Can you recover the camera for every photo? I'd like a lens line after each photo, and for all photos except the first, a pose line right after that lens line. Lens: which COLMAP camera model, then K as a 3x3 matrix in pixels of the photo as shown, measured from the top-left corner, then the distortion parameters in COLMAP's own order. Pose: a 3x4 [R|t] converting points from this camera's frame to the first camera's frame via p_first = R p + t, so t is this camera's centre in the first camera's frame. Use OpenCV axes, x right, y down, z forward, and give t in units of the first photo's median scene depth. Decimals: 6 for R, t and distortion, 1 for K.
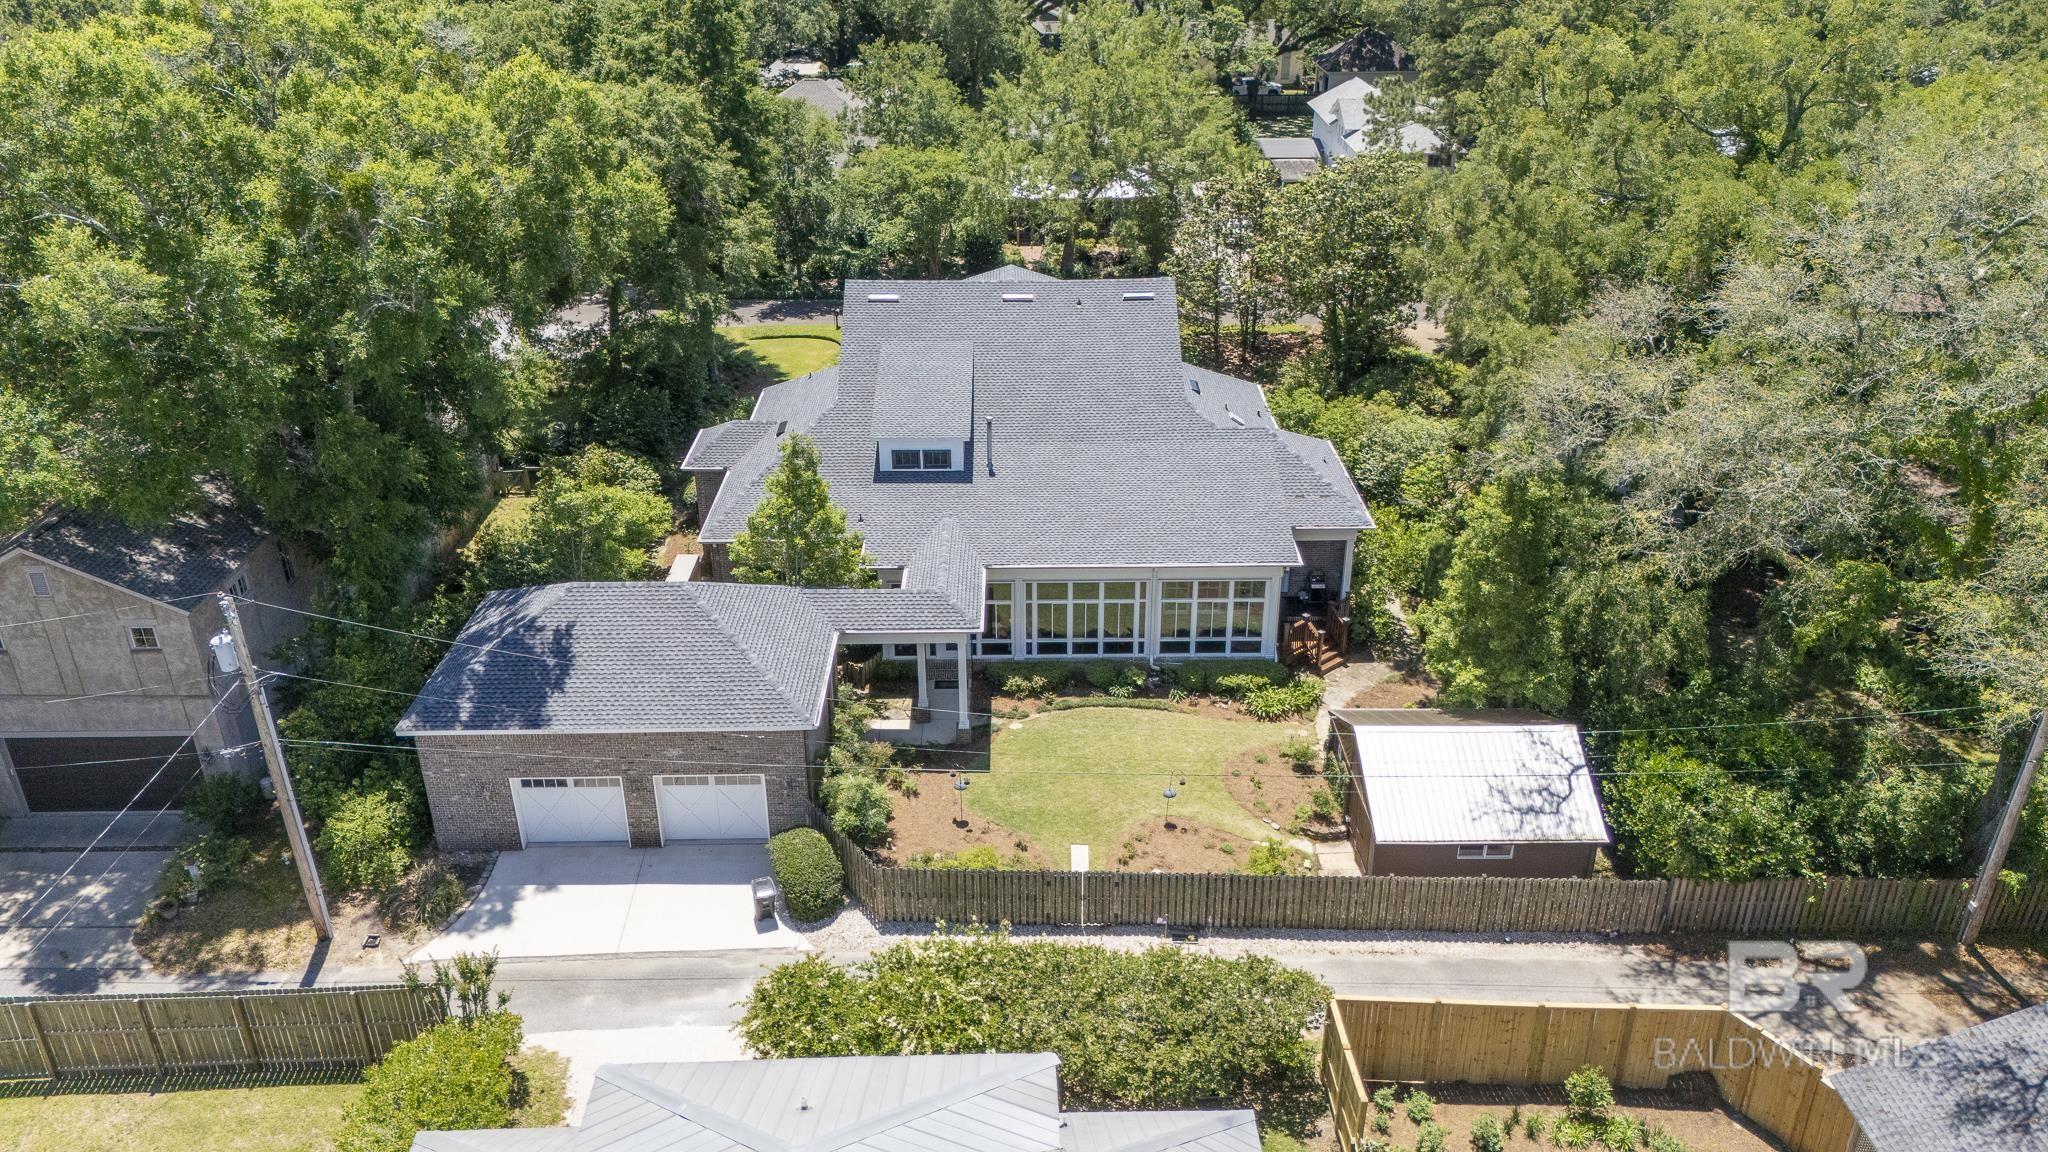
lens RADIAL K [[1499.8, 0, 1019.6], [0, 1499.8, 586.0], [0, 0, 1]] dist [0.046107, -0.025474]
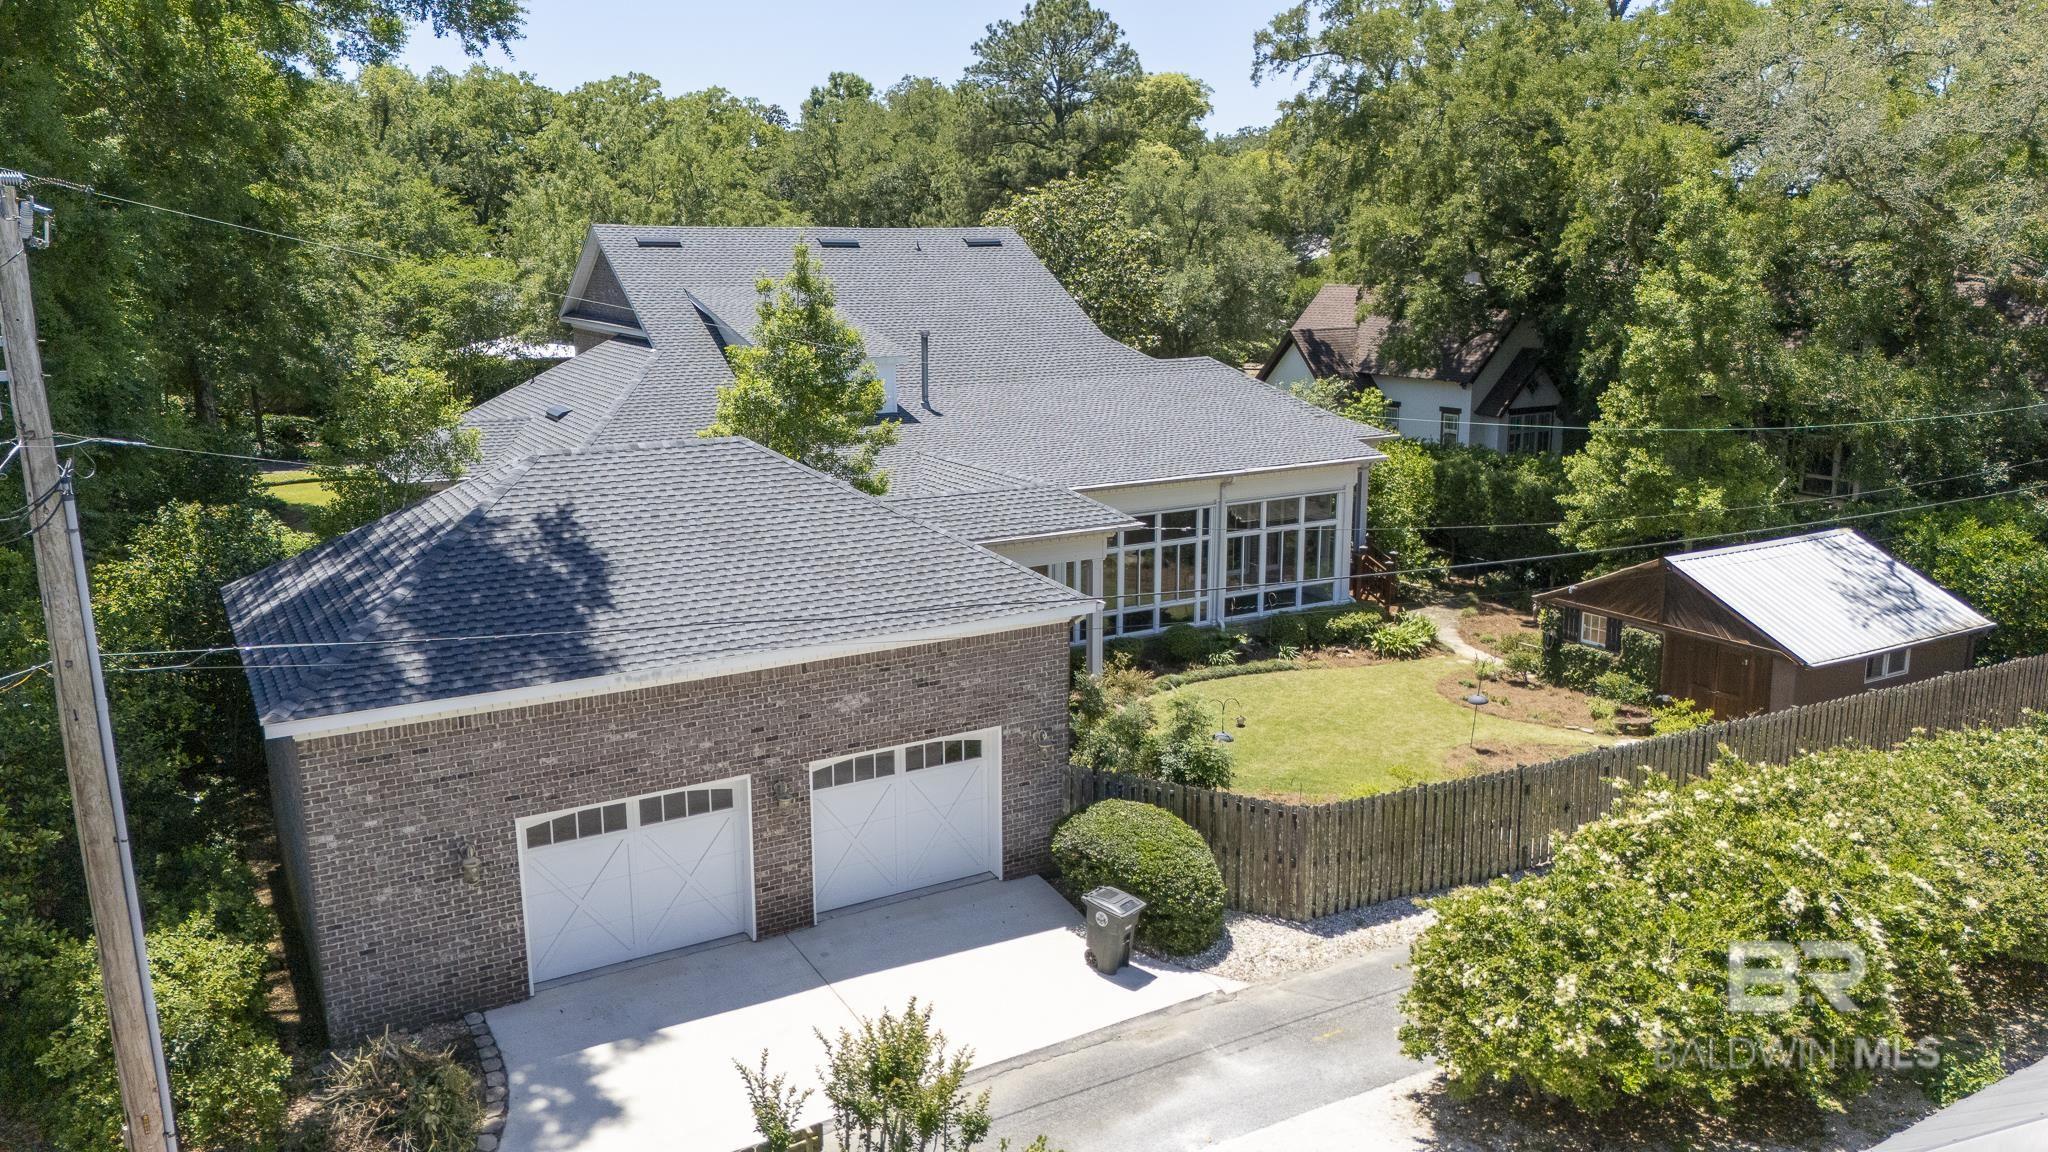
lens RADIAL K [[1499.8, 0, 1038.4], [0, 1499.8, 623.9], [0, 0, 1]] dist [0.046107, -0.025474]
pose [[0.865286, -0.124800, 0.485495, -0.393109], [0.228522, 0.960225, -0.160456, 0.169122], [-0.446160, 0.249786, 0.859388, 0.501712]]
